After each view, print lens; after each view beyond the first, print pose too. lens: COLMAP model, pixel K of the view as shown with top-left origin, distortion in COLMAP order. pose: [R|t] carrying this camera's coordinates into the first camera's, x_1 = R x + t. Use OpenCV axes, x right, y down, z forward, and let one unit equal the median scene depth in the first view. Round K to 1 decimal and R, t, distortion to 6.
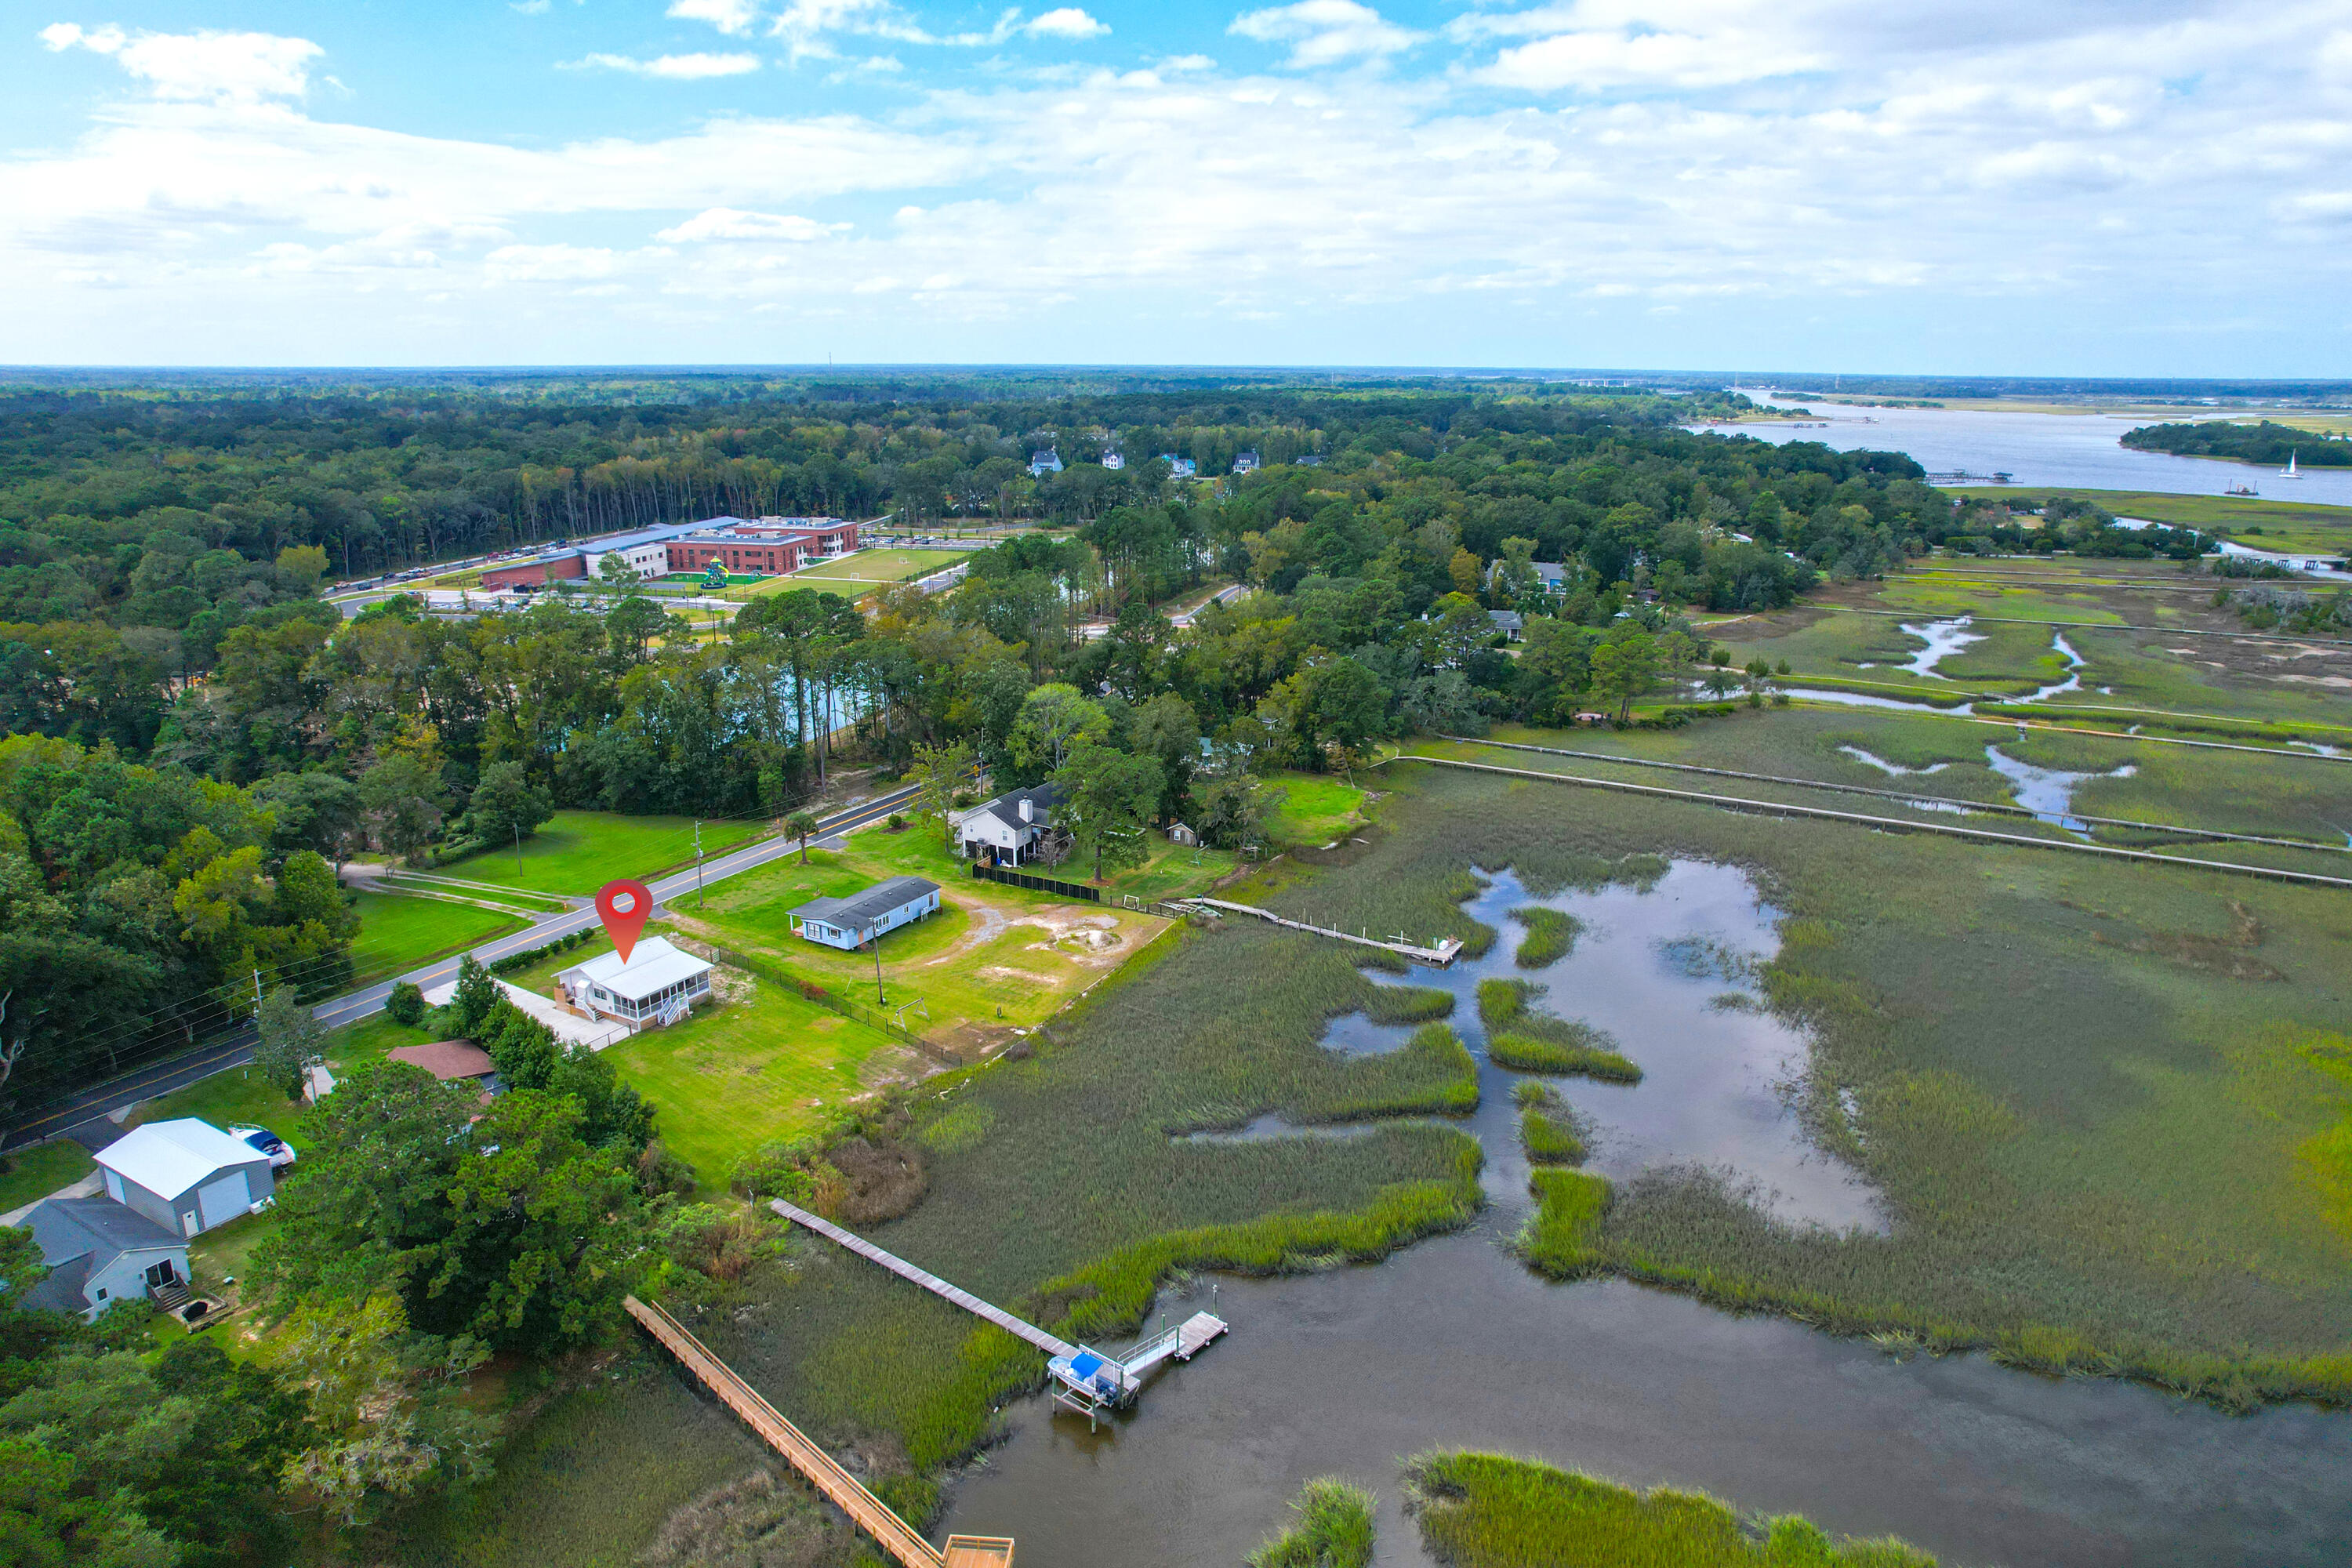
lens RADIAL K [[1497.8, 0, 1176.0], [0, 1497.8, 784.0], [0, 0, 1]] dist [-0.088980, 0.074502]
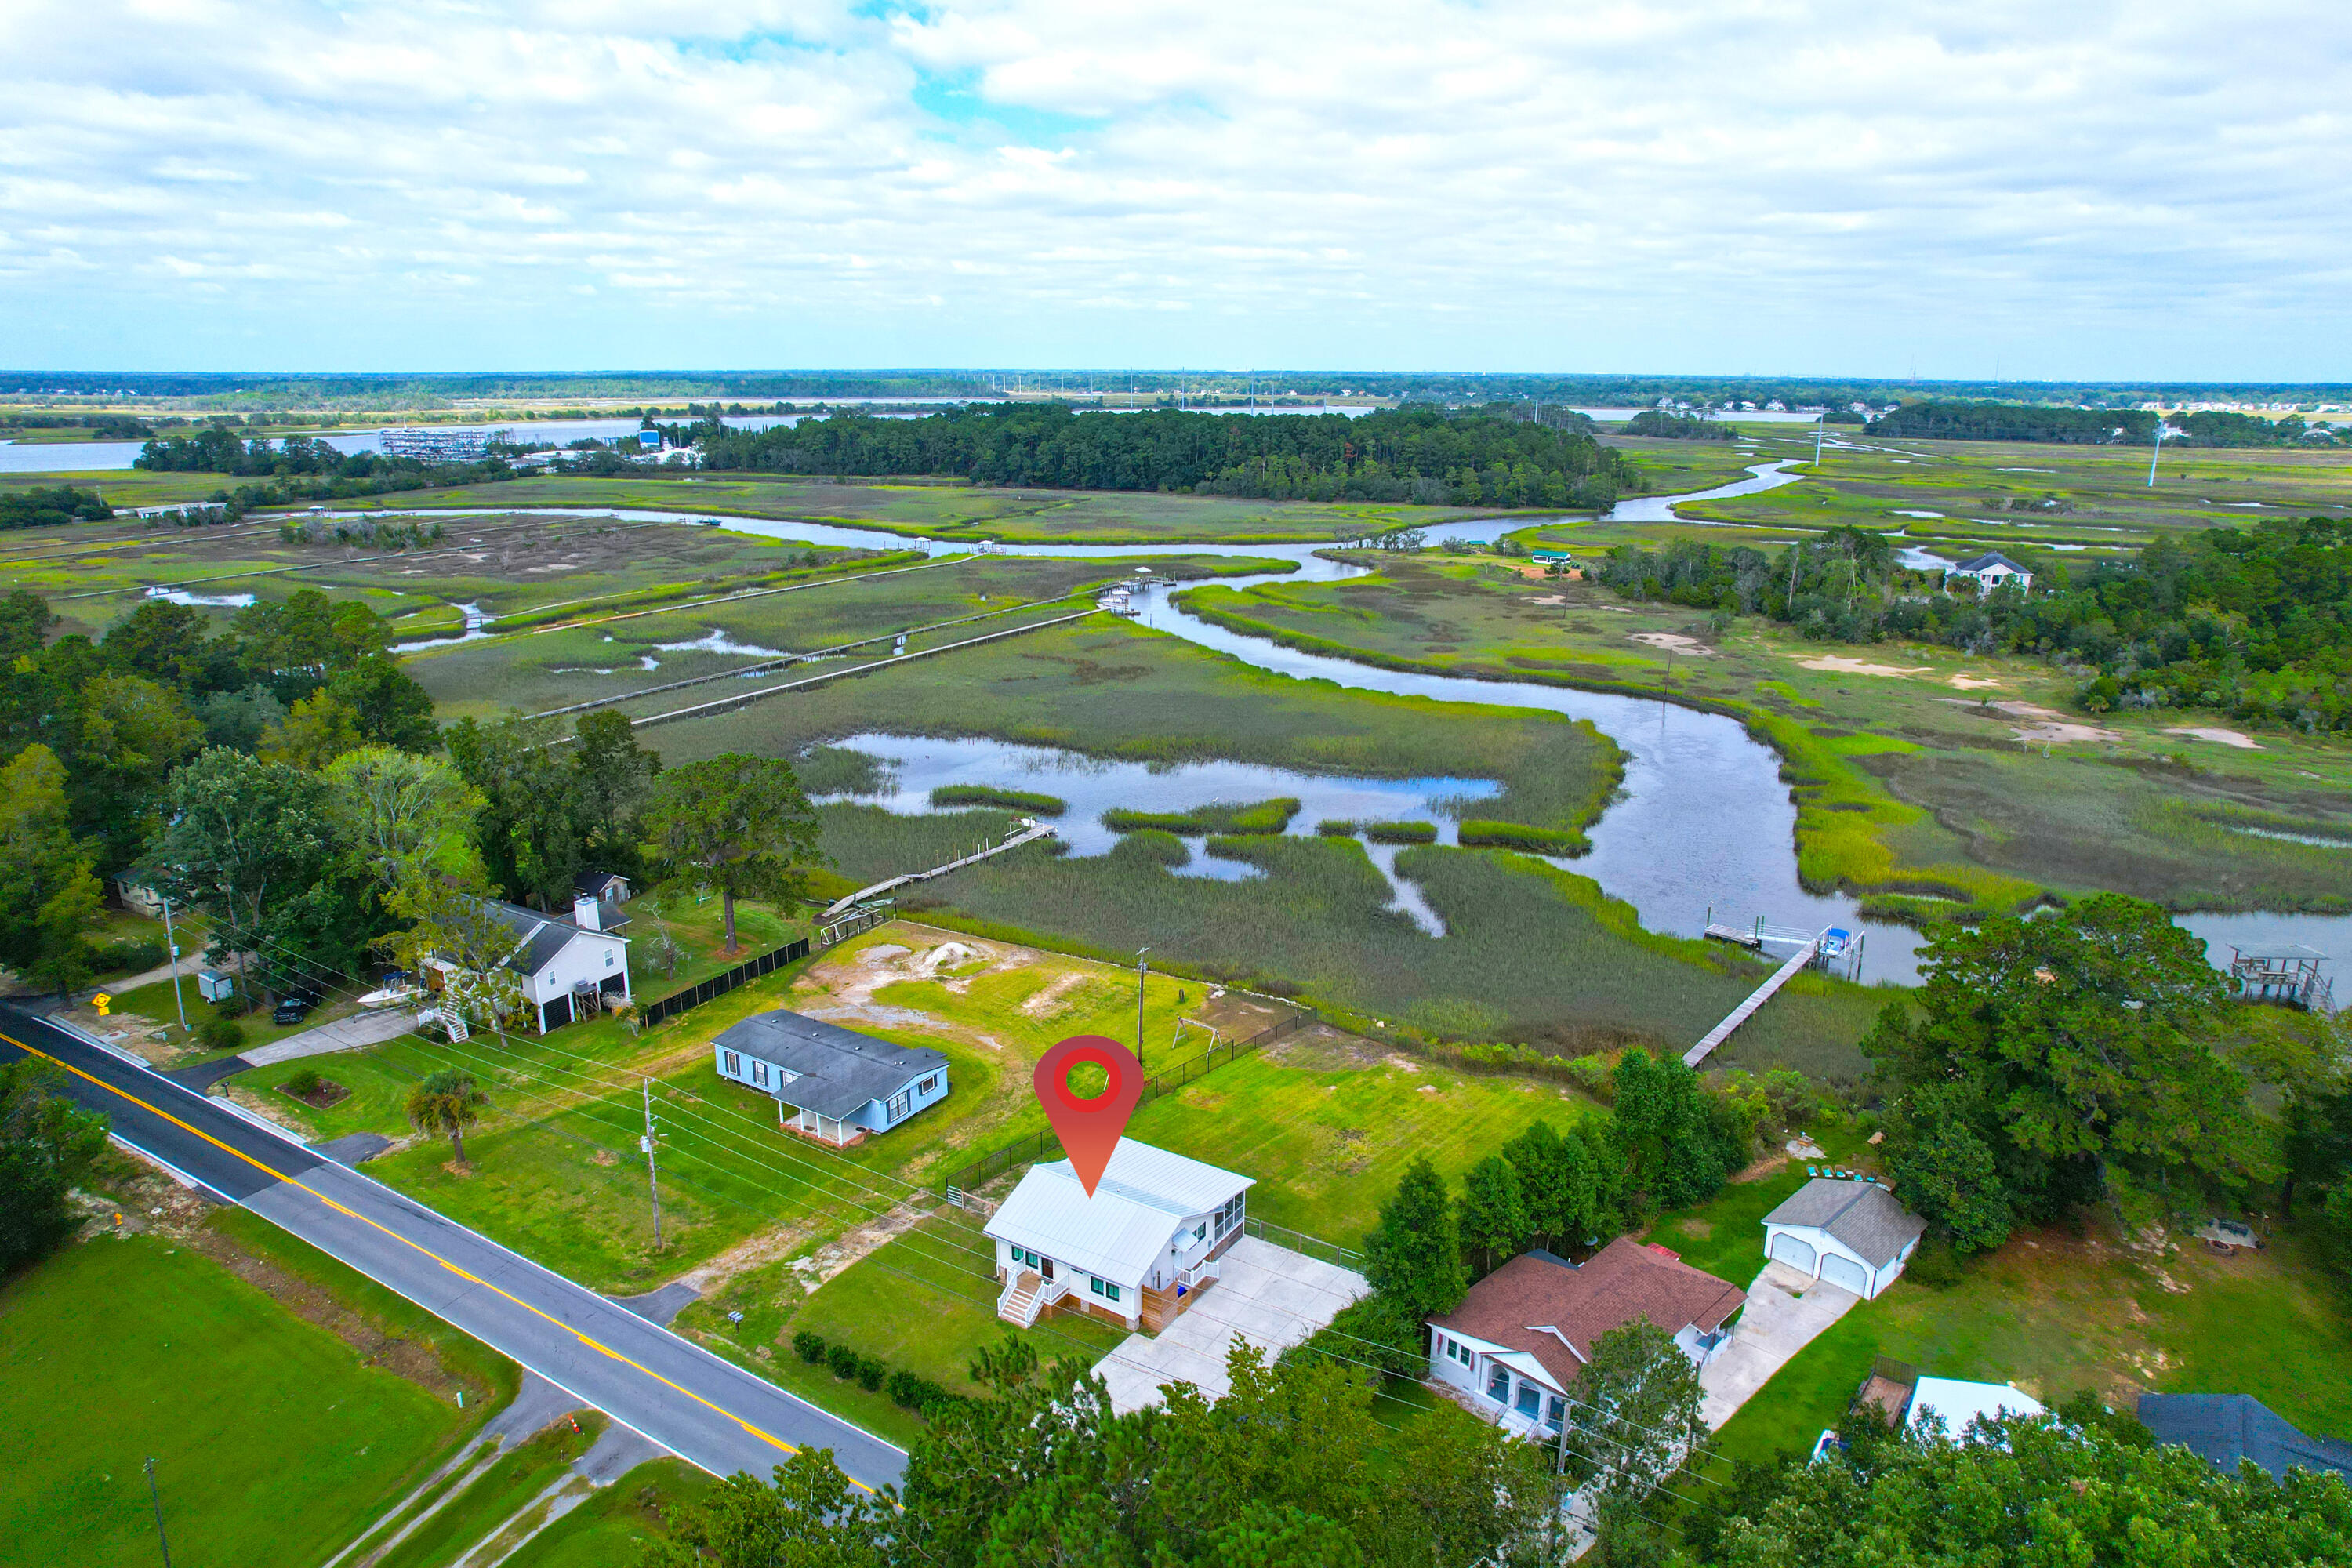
lens RADIAL K [[1509.1, 0, 1179.6], [0, 1509.1, 755.3], [0, 0, 1]] dist [-0.079101, 0.072570]
pose [[0.040775, -0.254480, 0.966218, -0.347386], [0.269643, 0.933946, 0.234601, -0.063875], [-0.962097, 0.250969, 0.106700, 0.350008]]
